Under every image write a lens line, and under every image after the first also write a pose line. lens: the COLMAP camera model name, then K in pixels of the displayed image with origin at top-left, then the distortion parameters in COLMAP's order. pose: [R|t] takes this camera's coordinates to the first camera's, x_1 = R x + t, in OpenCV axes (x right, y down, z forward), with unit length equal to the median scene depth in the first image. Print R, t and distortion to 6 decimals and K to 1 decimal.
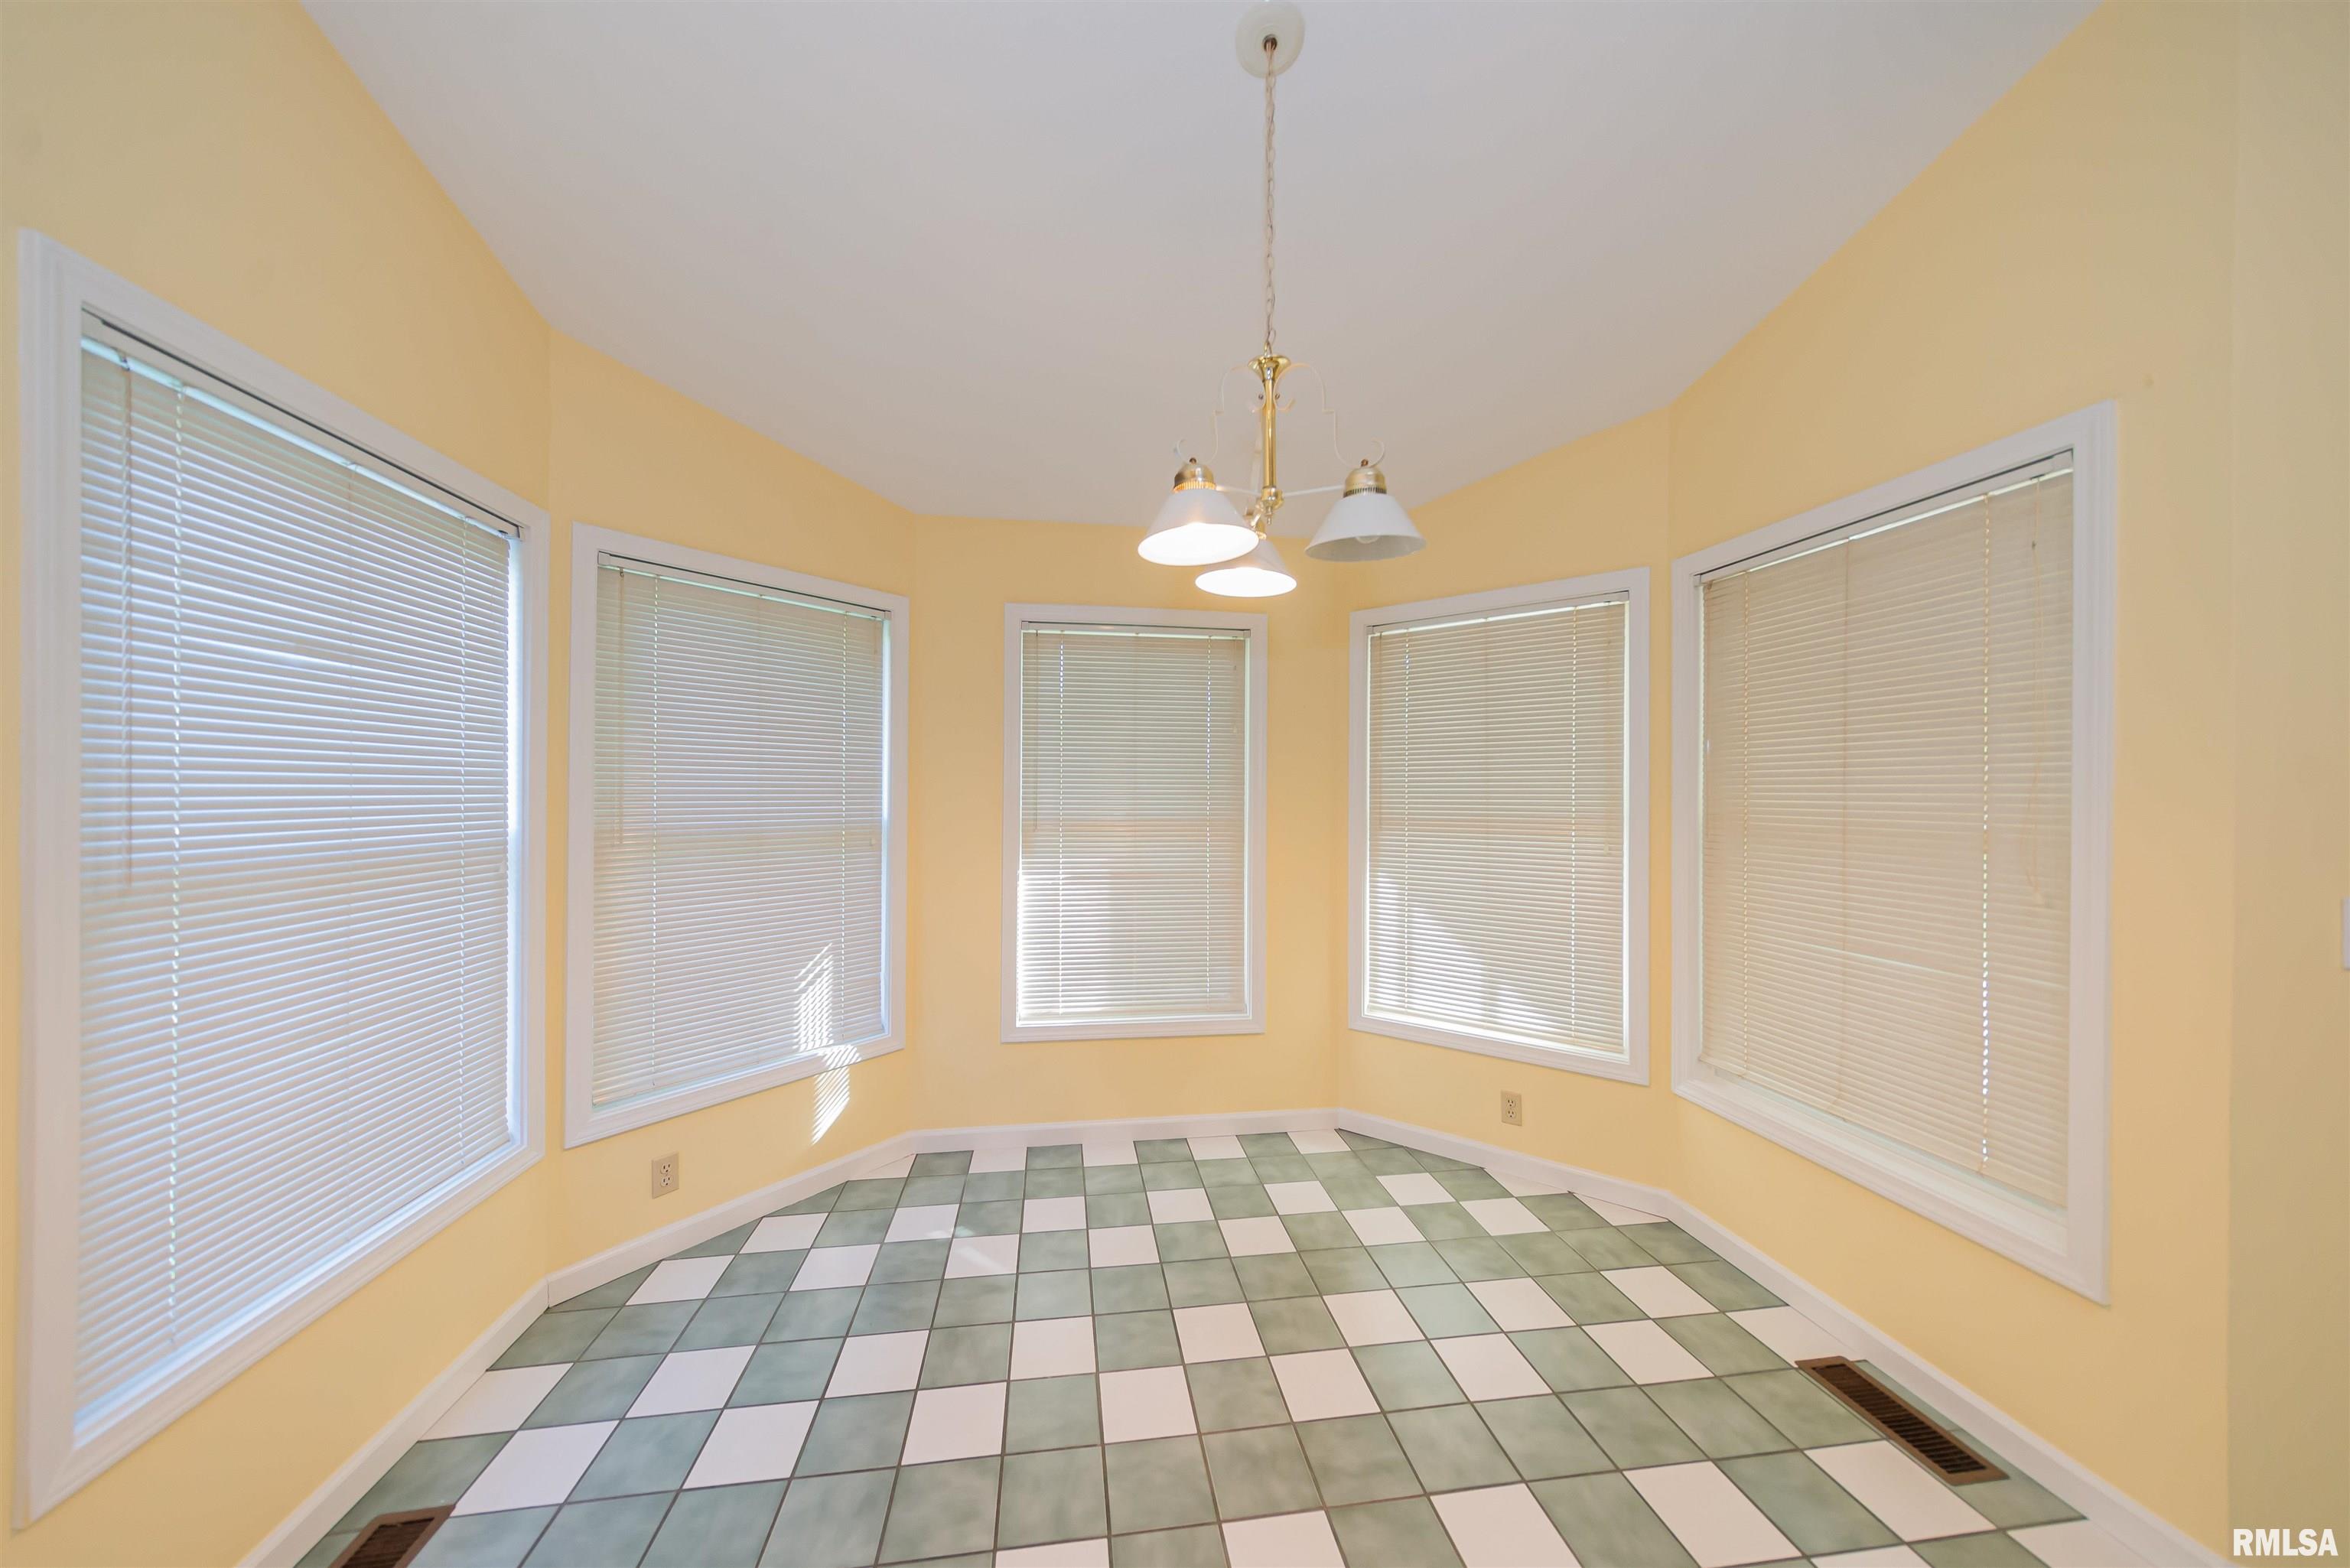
lens RADIAL K [[767.9, 0, 1167.2], [0, 767.9, 791.5], [0, 0, 1]] dist [-0.000269, -0.000089]
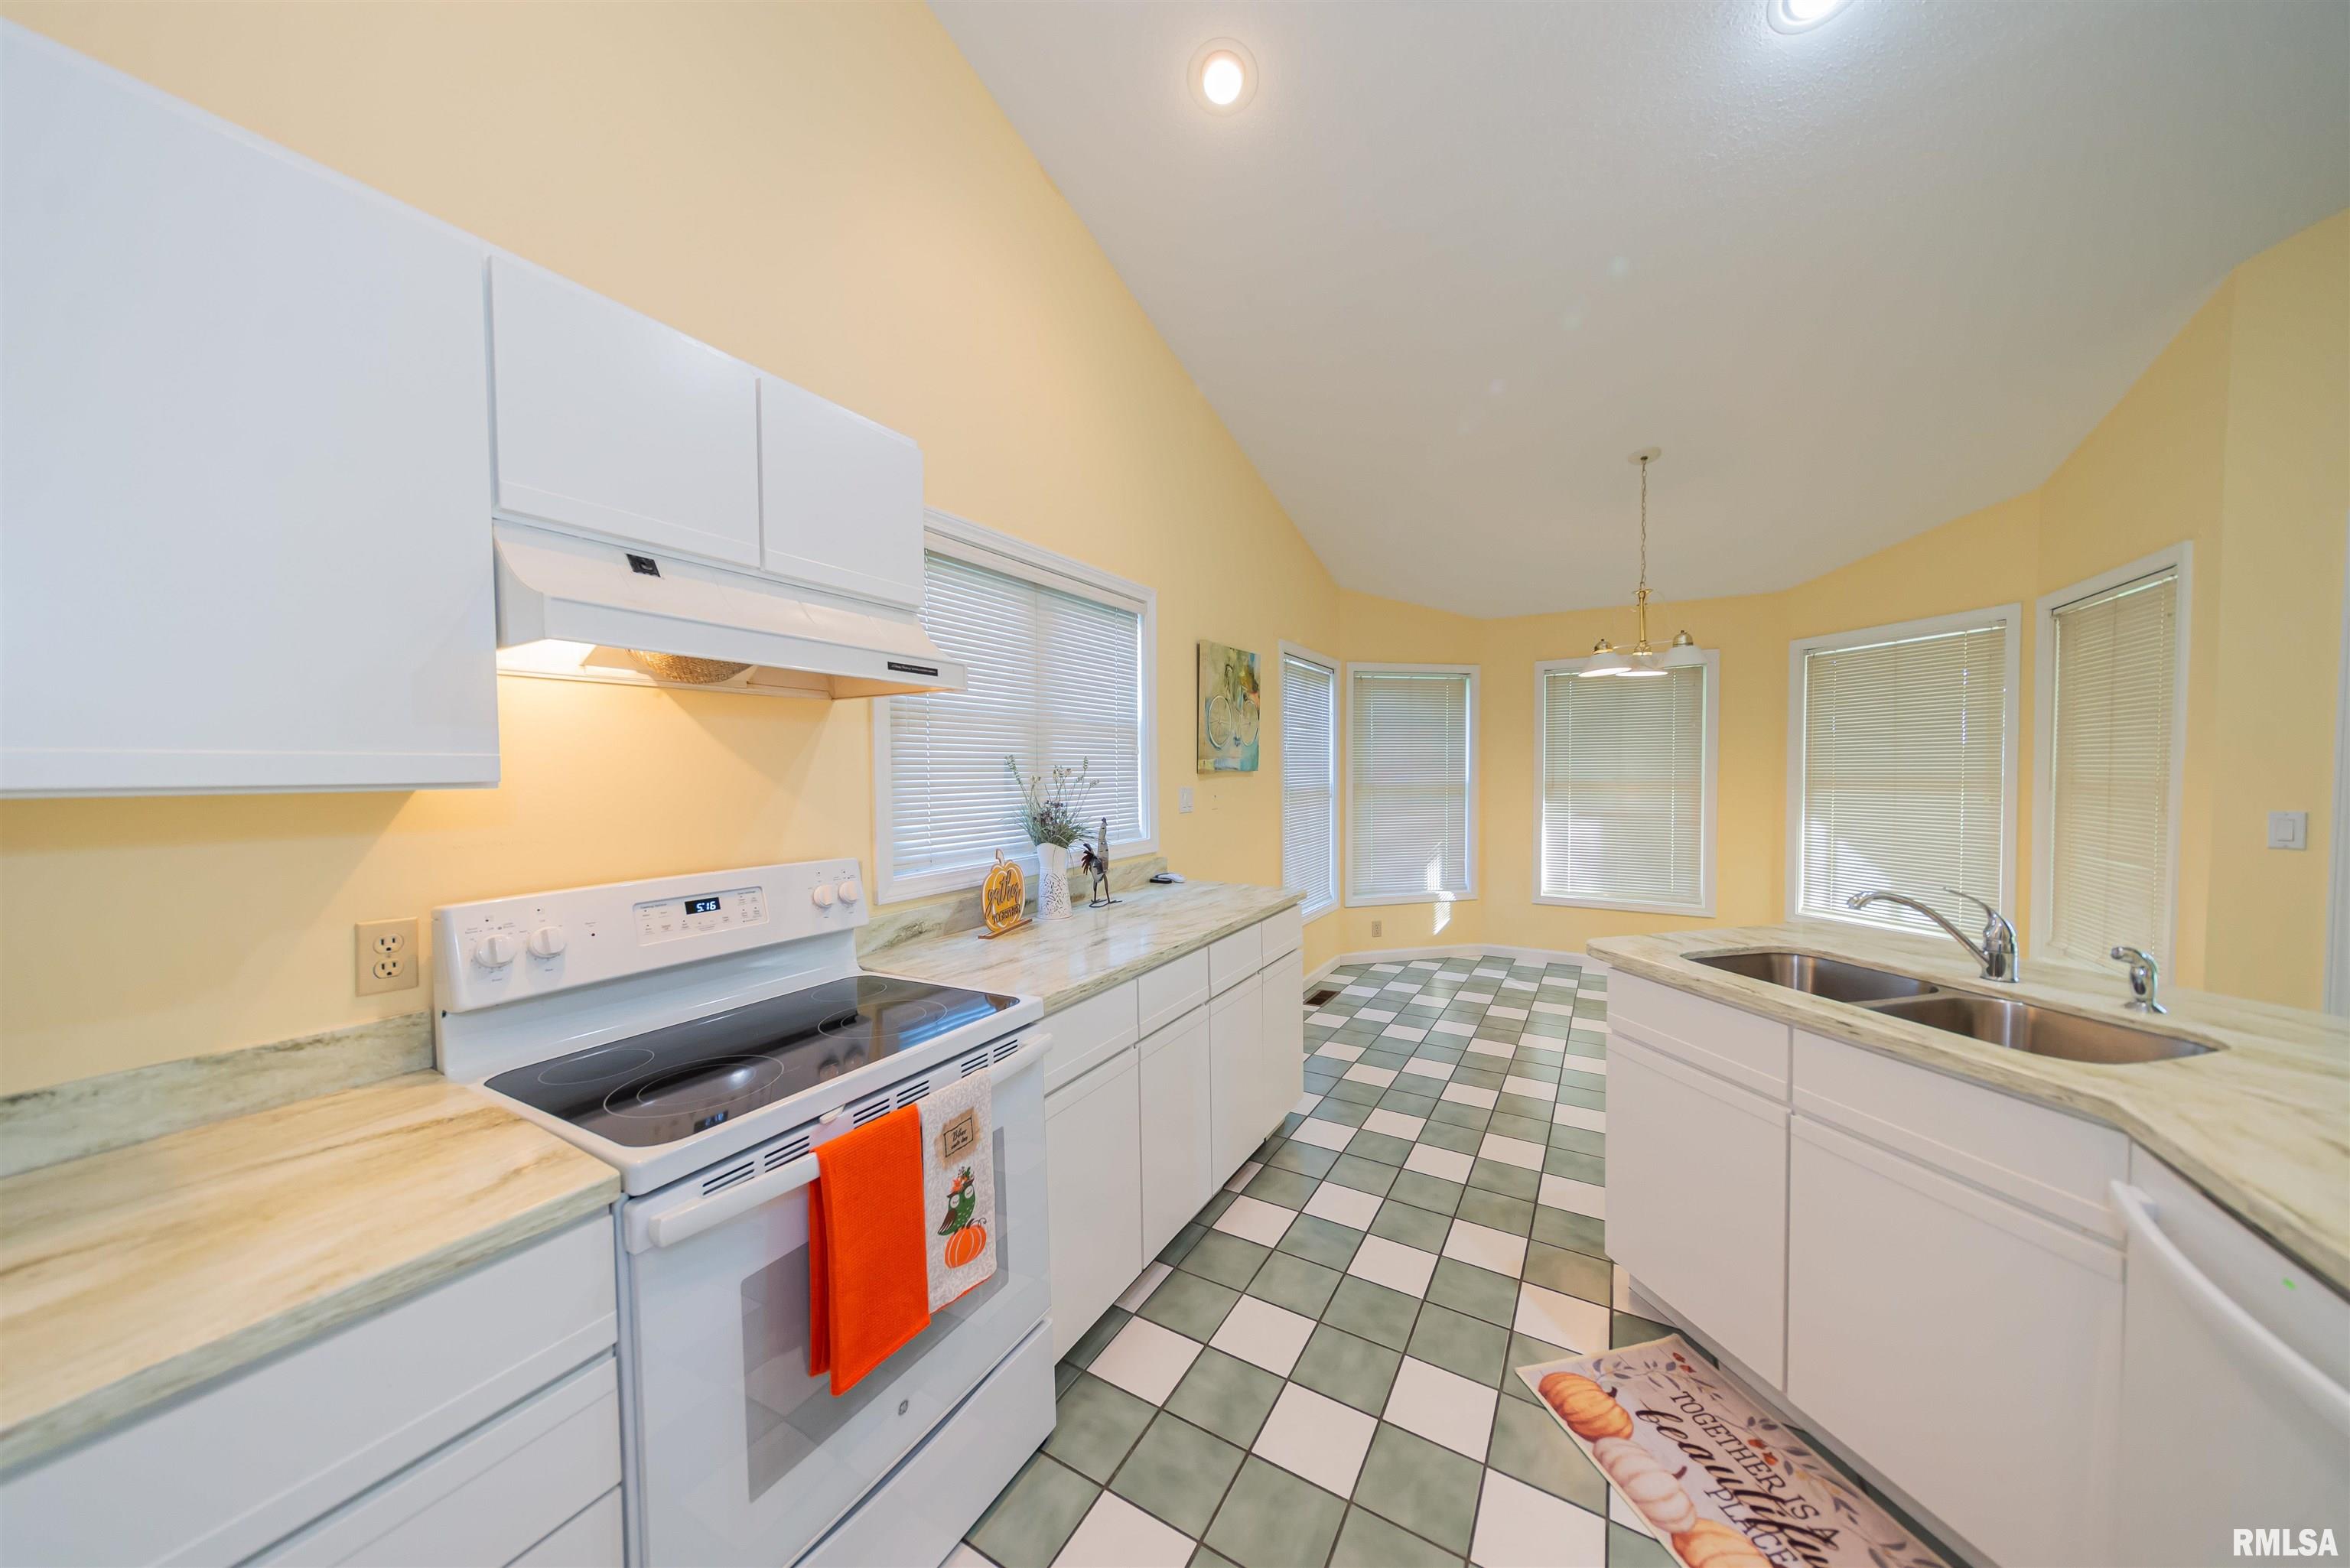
lens RADIAL K [[755.0, 0, 1161.8], [0, 755.0, 790.6], [0, 0, 1]] dist [0.001840, -0.000019]
pose [[0.771195, 0.007532, -0.636555, 0.277161], [0.012255, 0.999569, 0.026674, 0.000241], [0.636481, -0.028372, 0.770770, -1.055244]]
